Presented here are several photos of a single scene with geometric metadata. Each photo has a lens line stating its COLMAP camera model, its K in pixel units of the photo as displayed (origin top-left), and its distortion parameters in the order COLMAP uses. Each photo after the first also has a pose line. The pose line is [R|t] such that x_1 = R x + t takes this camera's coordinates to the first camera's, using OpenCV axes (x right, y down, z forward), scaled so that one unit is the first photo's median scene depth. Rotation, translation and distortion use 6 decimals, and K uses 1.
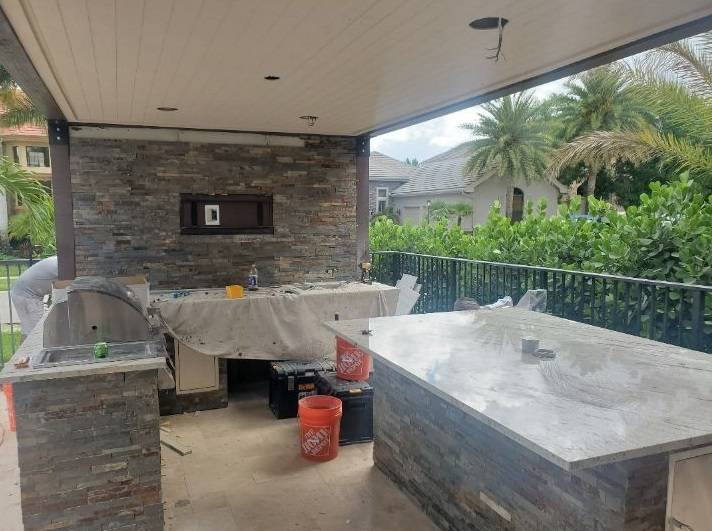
lens RADIAL K [[571.7, 0, 356.0], [0, 571.7, 265.5], [0, 0, 1]] dist [0.002927, -0.003053]
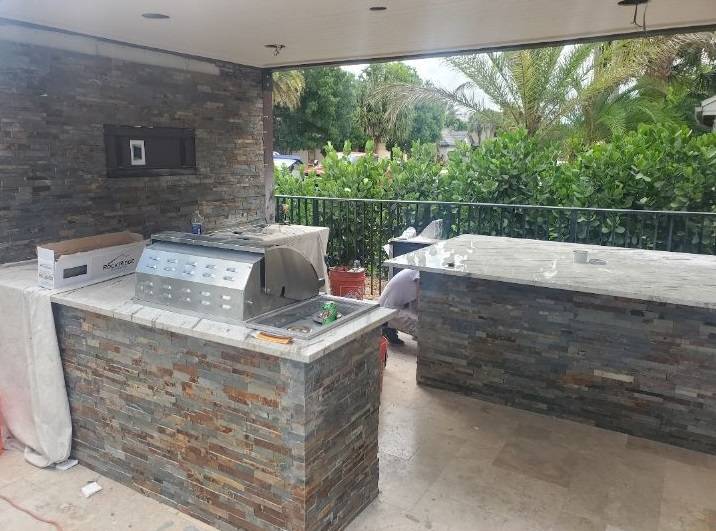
lens RADIAL K [[571.2, 0, 358.0], [0, 571.2, 265.5], [0, 0, 1]] dist [-0.104782, 0.171595]
pose [[0.806715, -0.107962, 0.580996, -0.486719], [0.048503, 0.991949, 0.116979, -0.007207], [-0.588947, -0.066189, 0.805456, 0.158849]]
